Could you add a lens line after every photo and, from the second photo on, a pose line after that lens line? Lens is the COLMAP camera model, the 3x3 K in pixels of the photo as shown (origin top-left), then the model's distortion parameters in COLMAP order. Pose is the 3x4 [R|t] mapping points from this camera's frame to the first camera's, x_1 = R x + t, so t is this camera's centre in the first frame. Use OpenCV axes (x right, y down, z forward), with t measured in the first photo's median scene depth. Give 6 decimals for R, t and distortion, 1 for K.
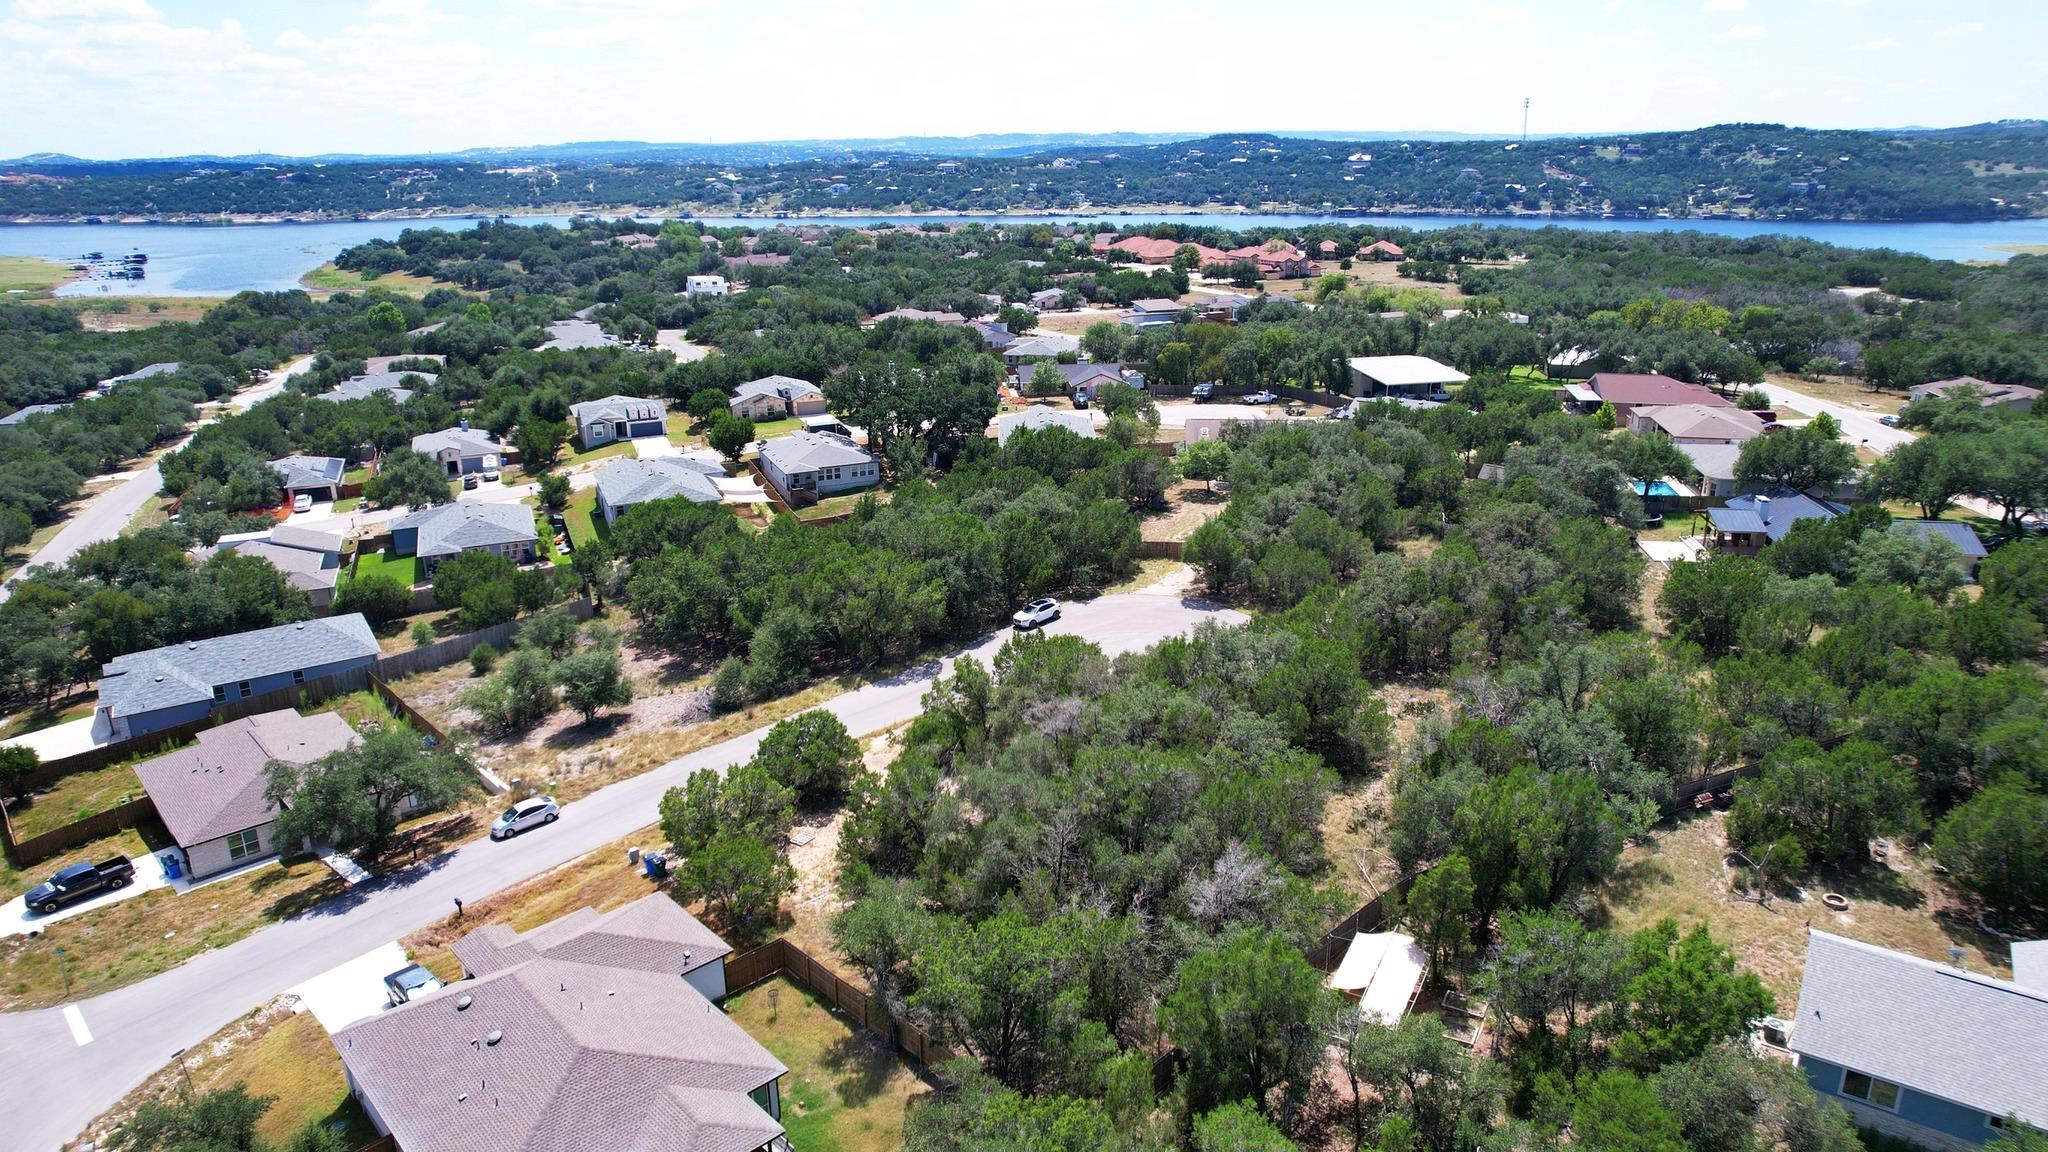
lens RADIAL K [[1310.0, 0, 1029.2], [0, 1310.0, 574.7], [0, 0, 1]] dist [-0.076112, 0.069142]
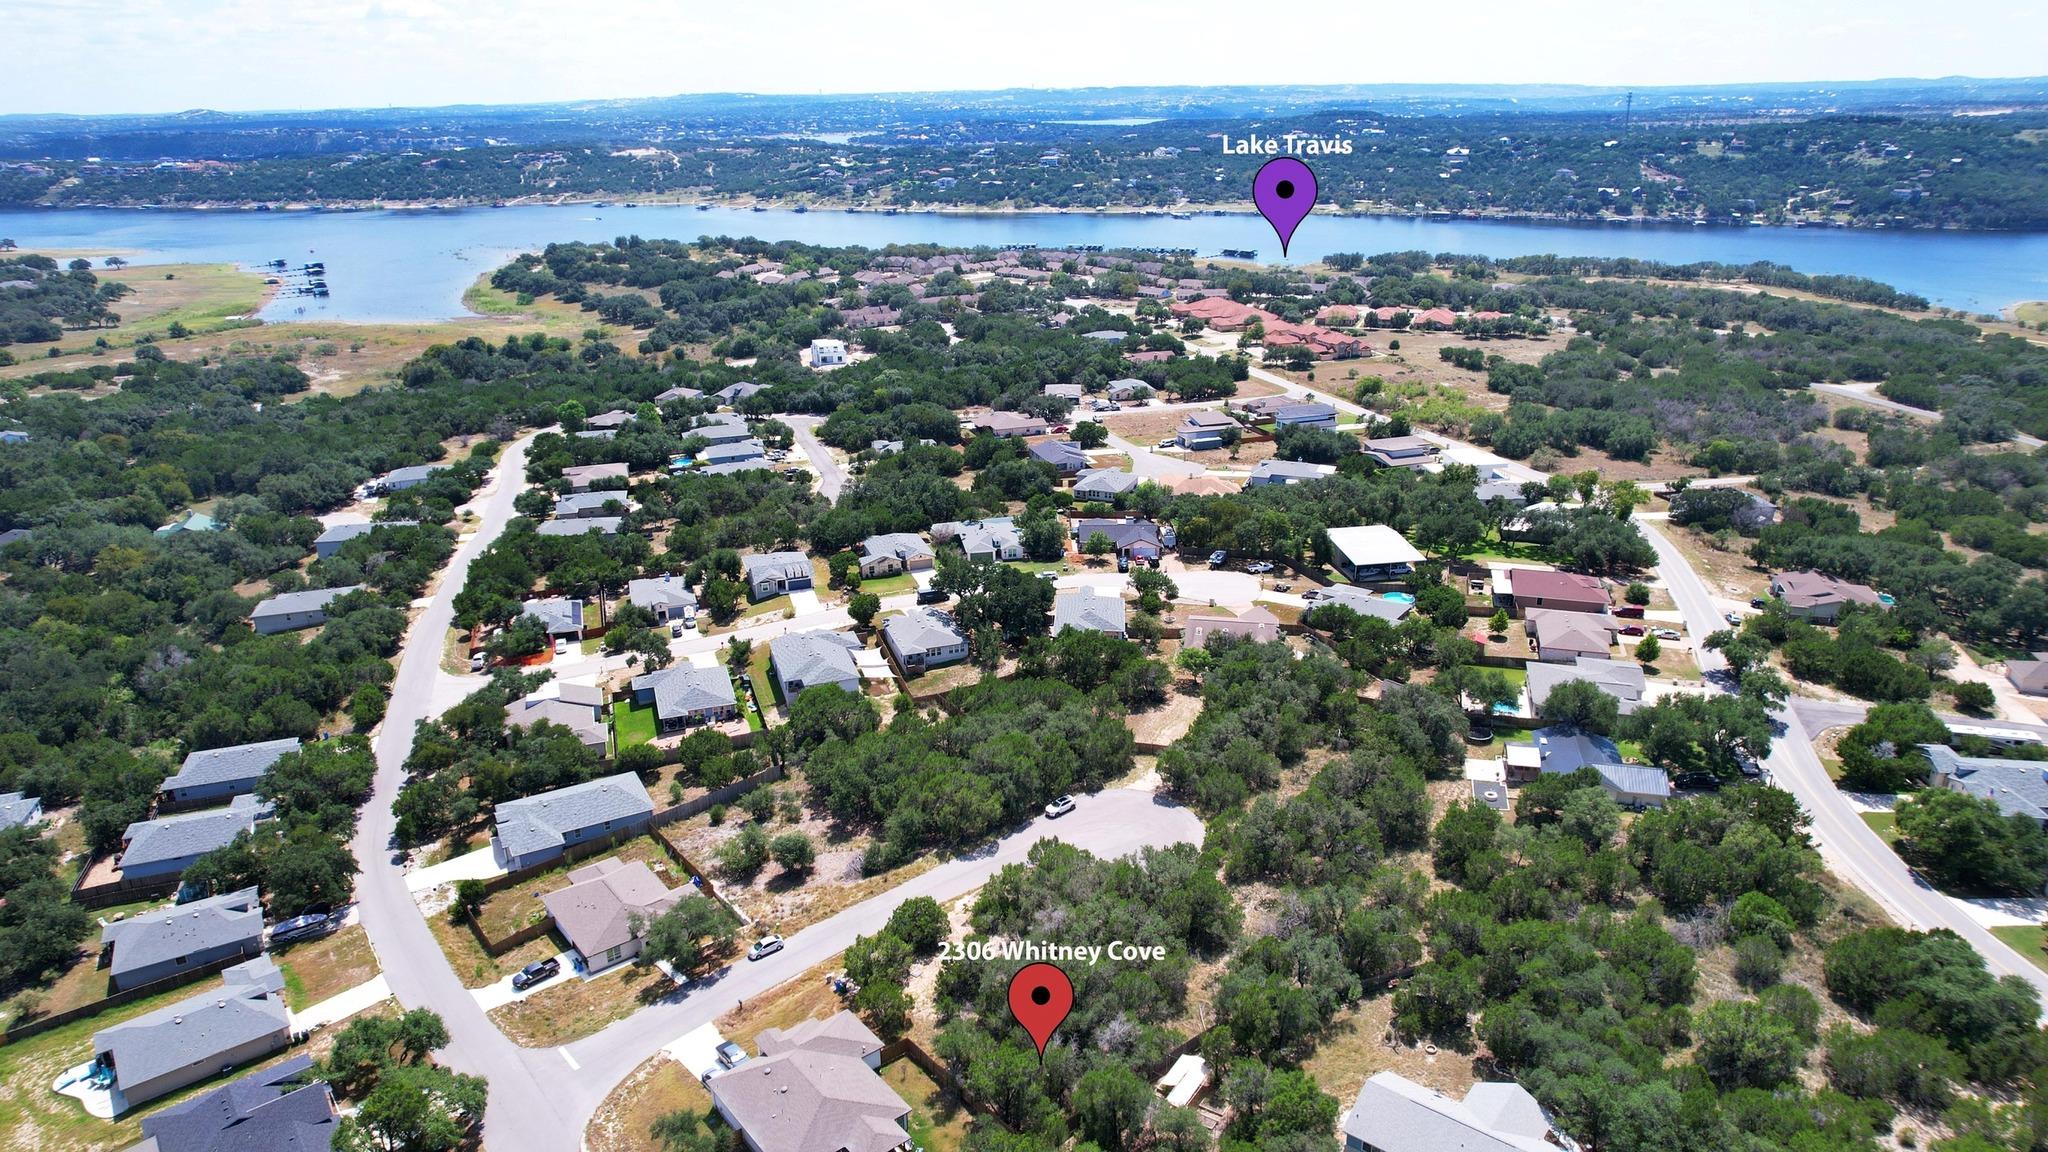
lens RADIAL K [[1310.0, 0, 1030.5], [0, 1310.0, 585.7], [0, 0, 1]] dist [-0.076112, 0.069142]
pose [[0.996925, 0.028619, -0.072944, 0.066484], [-0.025103, 0.998500, 0.048662, -0.268908], [0.074227, -0.046682, 0.996148, -0.497345]]
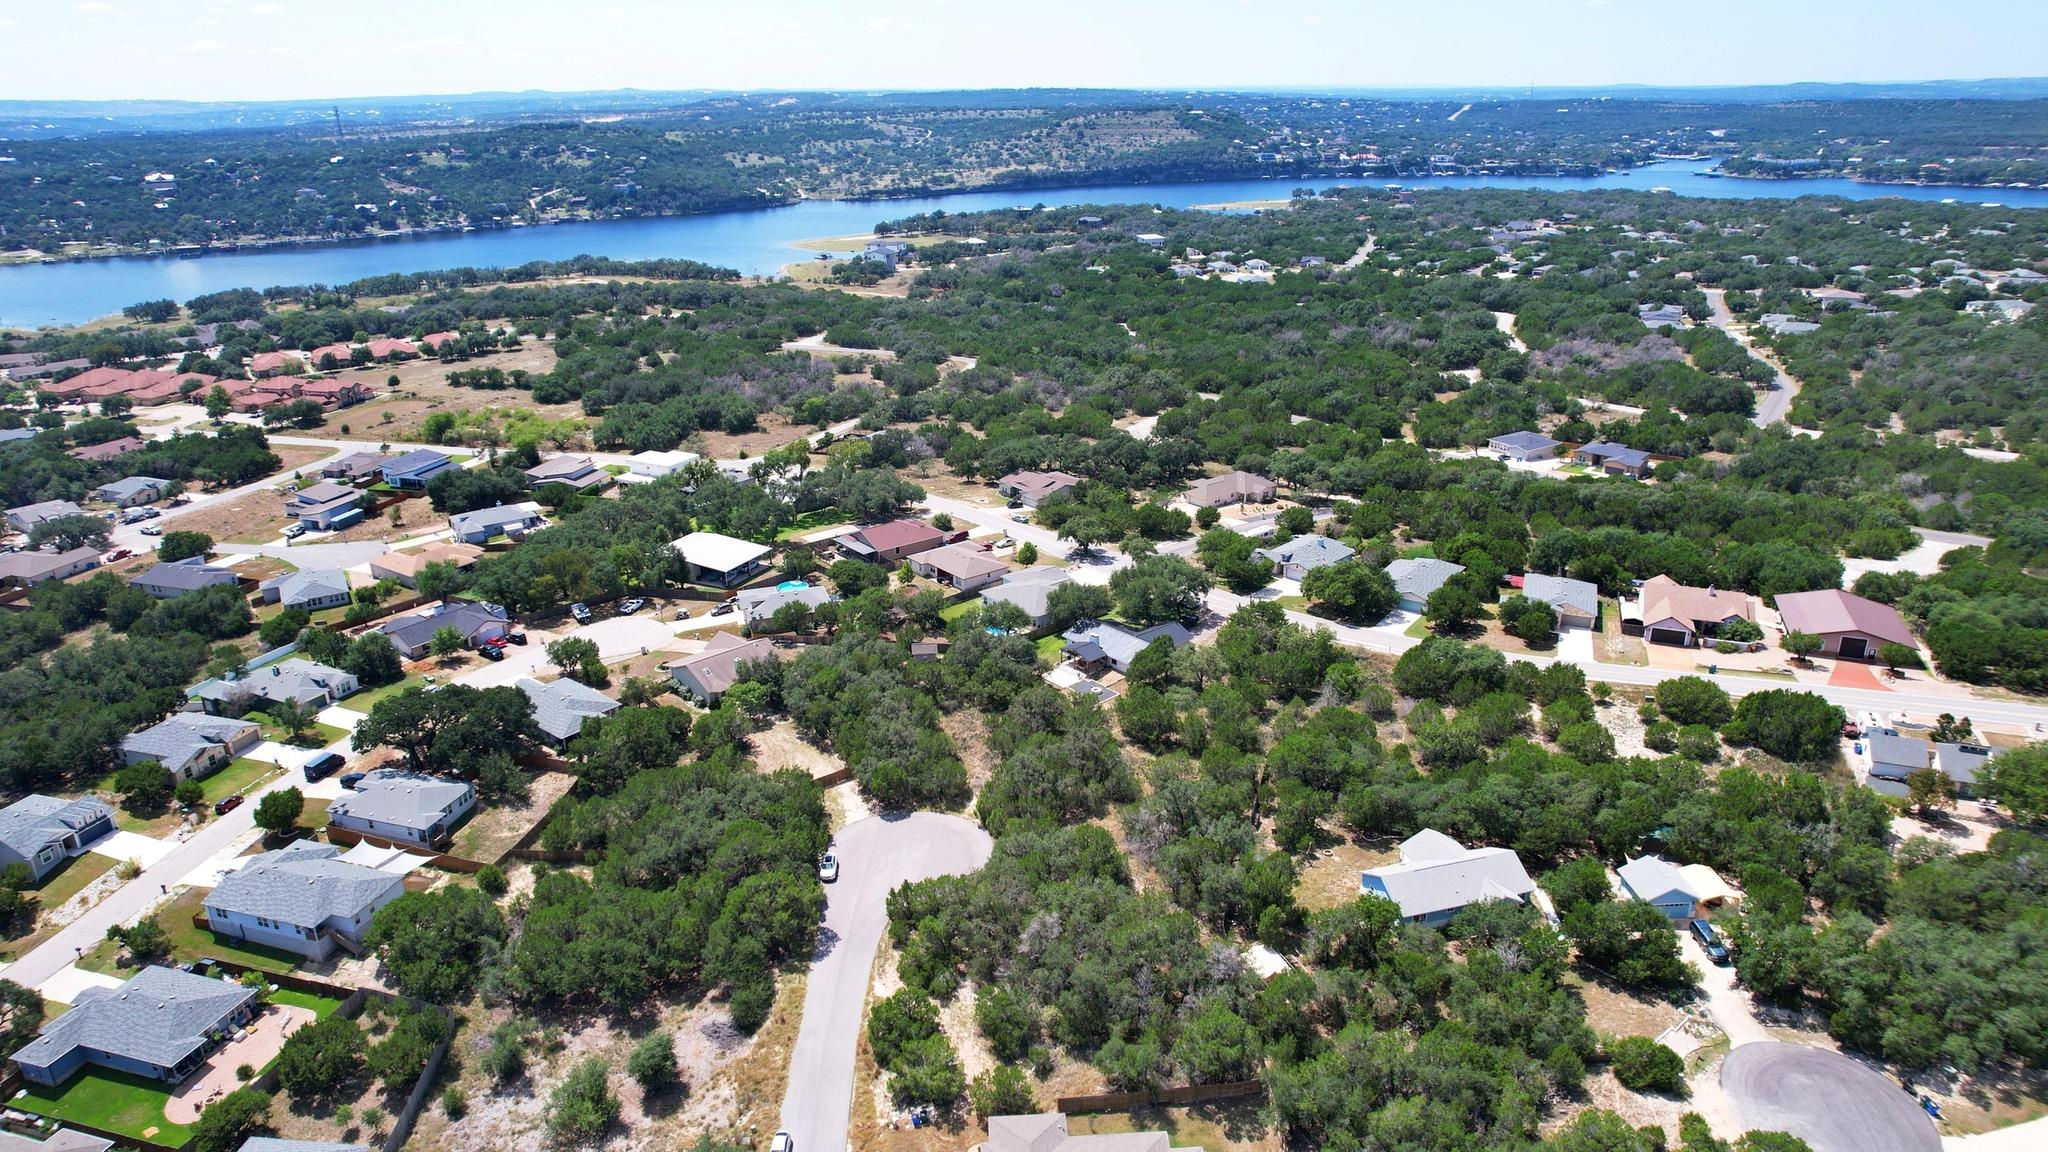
lens RADIAL K [[1310.0, 0, 1031.1], [0, 1310.0, 588.1], [0, 0, 1]] dist [-0.076112, 0.069142]
pose [[0.647330, -0.272644, 0.711779, -0.683165], [0.244394, 0.958775, 0.144989, -0.363847], [-0.721966, 0.080099, 0.687277, -0.172295]]
